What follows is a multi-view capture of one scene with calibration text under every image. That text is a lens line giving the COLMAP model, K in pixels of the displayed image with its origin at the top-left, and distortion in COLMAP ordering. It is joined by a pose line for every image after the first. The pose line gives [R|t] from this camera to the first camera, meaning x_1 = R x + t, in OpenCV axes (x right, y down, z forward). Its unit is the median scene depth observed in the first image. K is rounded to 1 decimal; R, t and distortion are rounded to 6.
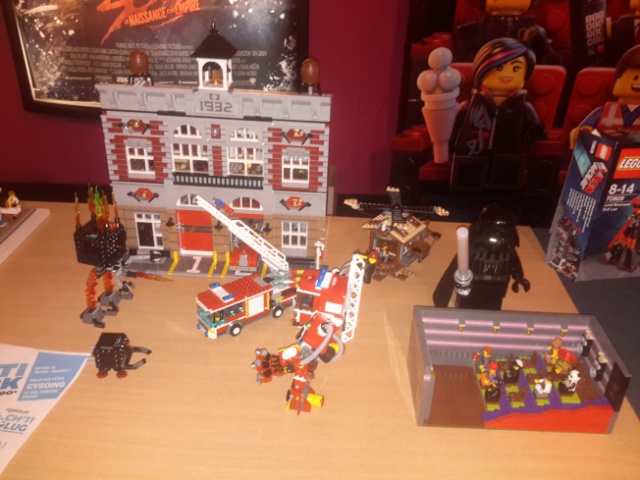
lens RADIAL K [[585.1, 0, 325.3], [0, 585.1, 241.5], [0, 0, 1]] dist [0.022629, 0.000000]
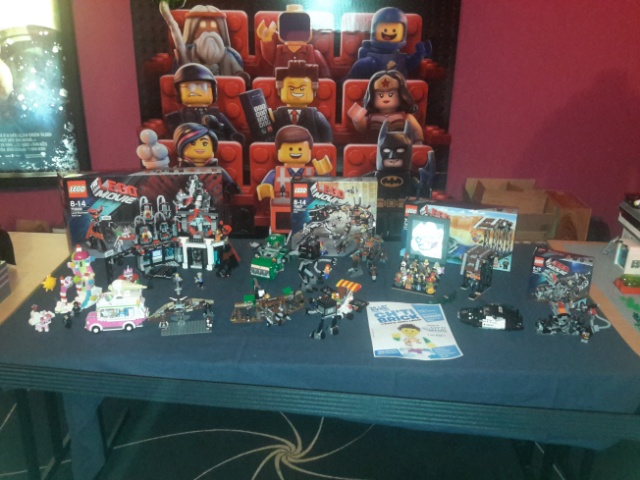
lens RADIAL K [[600.2, 0, 318.4], [0, 600.2, 236.7], [0, 0, 1]] dist [0.020814, 0.000000]
pose [[0.999772, -0.009087, -0.019345, 0.599791], [0.006294, 0.990155, -0.139832, 0.125003], [0.020425, 0.139678, 0.989986, -0.372686]]
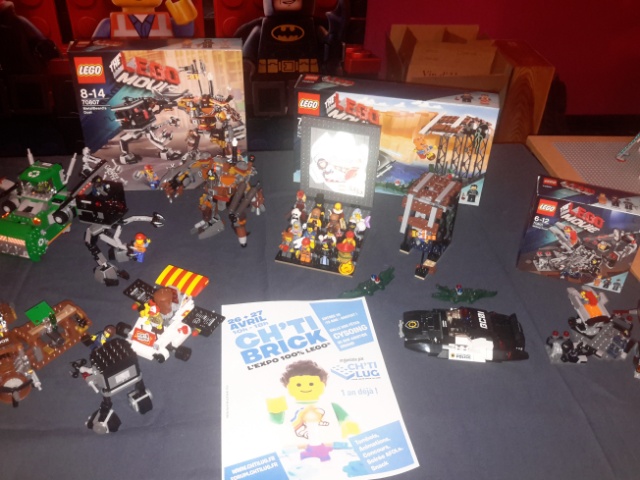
lens RADIAL K [[600.2, 0, 323.6], [0, 600.2, 242.1], [0, 0, 1]] dist [0.020814, 0.000000]
pose [[0.990790, -0.071358, 0.115078, 0.667531], [0.057108, 0.990800, 0.122698, 0.017625], [-0.122775, -0.114996, 0.985750, 0.006521]]
